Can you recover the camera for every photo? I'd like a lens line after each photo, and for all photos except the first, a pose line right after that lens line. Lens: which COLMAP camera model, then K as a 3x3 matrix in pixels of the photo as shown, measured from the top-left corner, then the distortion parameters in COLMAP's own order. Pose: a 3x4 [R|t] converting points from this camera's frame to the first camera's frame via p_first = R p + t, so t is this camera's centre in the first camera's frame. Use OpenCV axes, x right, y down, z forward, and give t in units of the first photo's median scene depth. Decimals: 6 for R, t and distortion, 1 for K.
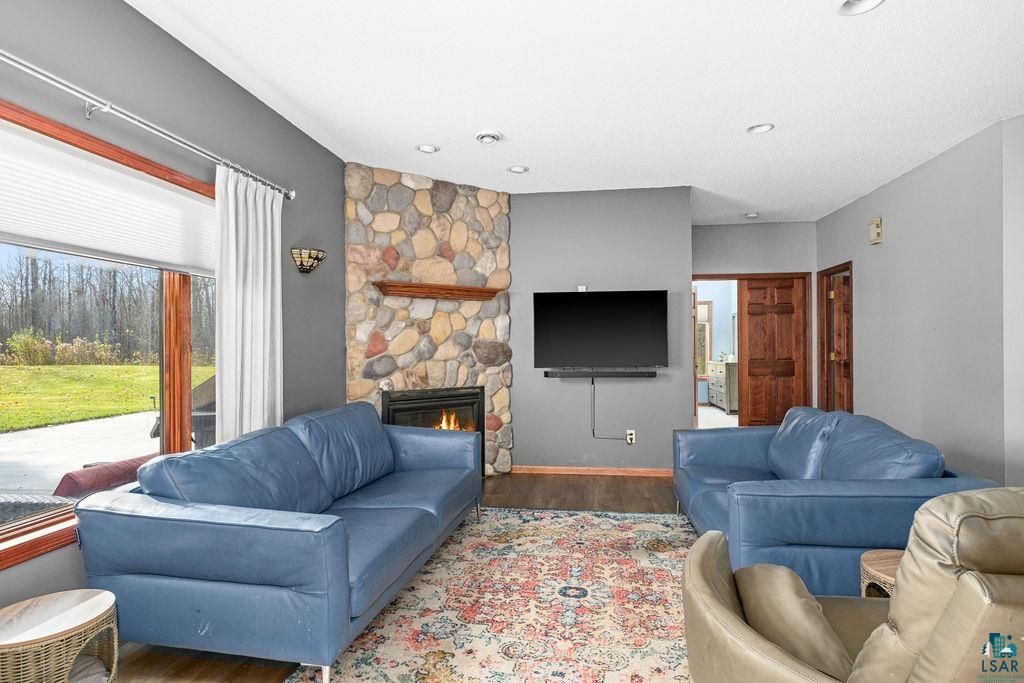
lens RADIAL K [[552.1, 0, 509.8], [0, 552.1, 341.8], [0, 0, 1]] dist [0.006995, 0.001363]
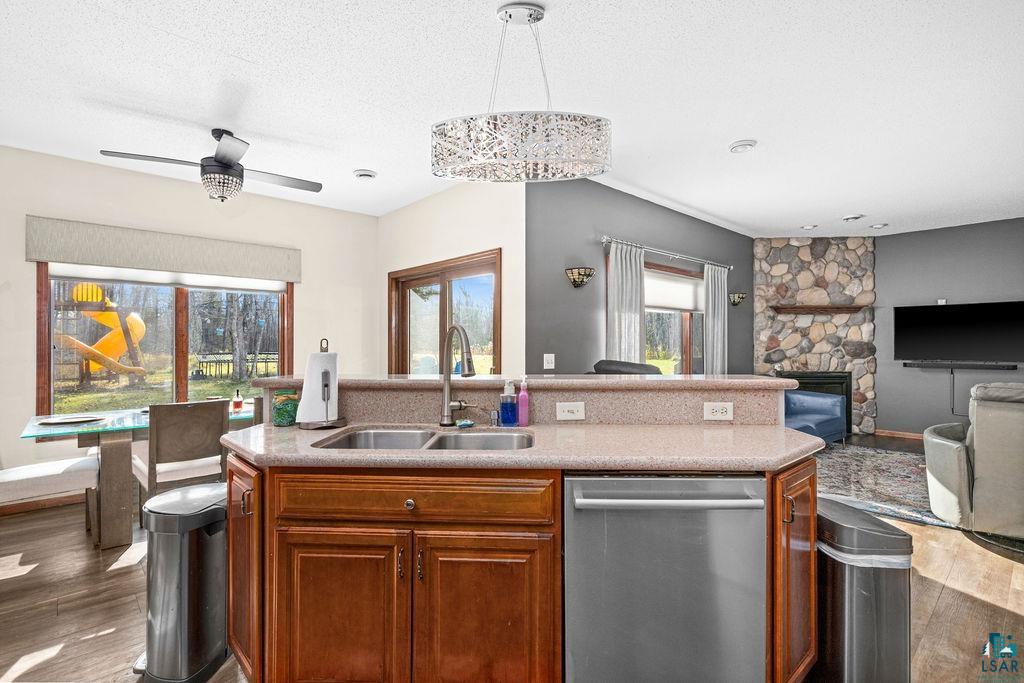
lens RADIAL K [[494.9, 0, 506.3], [0, 494.9, 343.5], [0, 0, 1]] dist [-0.001972, 0.001082]
pose [[0.778031, 0.004784, -0.628208, 0.067759], [-0.001596, 0.999983, 0.005639, -0.000905], [0.628224, -0.003385, 0.778025, -0.624480]]
